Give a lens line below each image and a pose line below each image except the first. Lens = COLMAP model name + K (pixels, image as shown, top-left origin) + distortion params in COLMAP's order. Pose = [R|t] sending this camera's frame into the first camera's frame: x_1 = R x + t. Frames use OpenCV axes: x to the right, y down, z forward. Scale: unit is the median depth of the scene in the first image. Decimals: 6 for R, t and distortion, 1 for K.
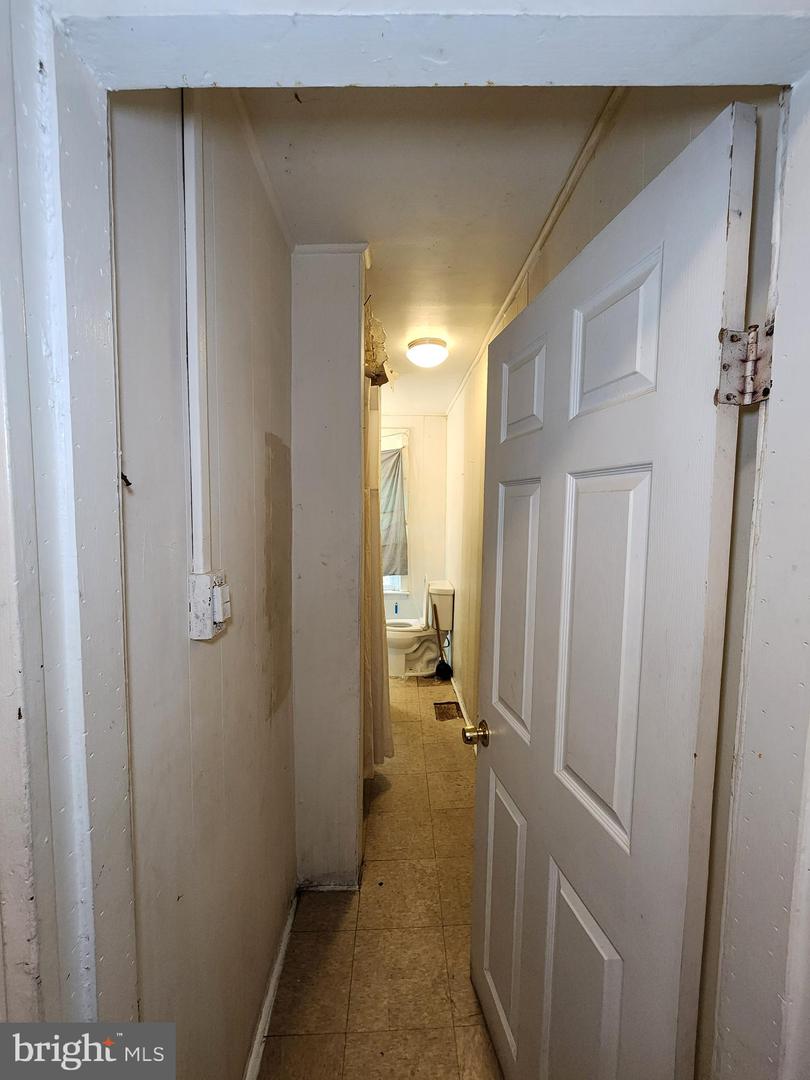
lens RADIAL K [[443.2, 0, 405.4], [0, 443.2, 539.0], [0, 0, 1]] dist [-0.001518, 0.000857]
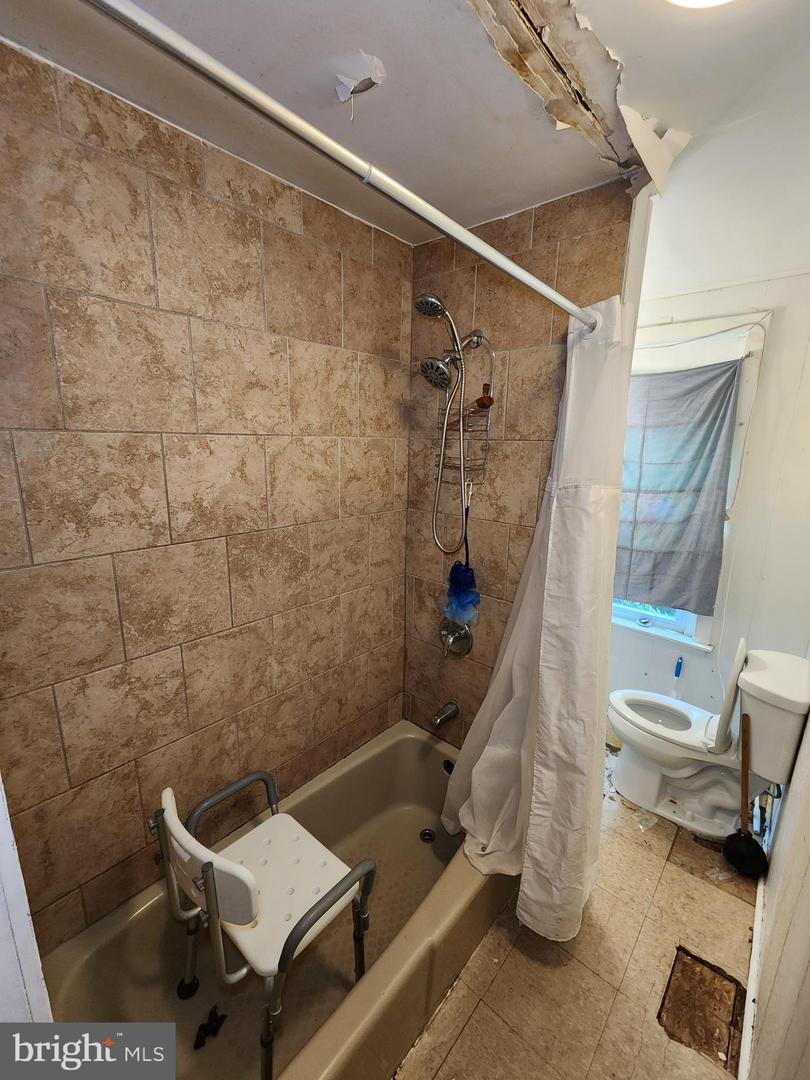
lens RADIAL K [[443.2, 0, 403.1], [0, 443.2, 540.7], [0, 0, 1]] dist [-0.001518, 0.000857]
pose [[0.730578, 0.160715, -0.663646, 0.077001], [-0.069754, 0.984388, 0.161600, -0.069638], [0.679257, -0.071770, 0.730383, 0.426806]]
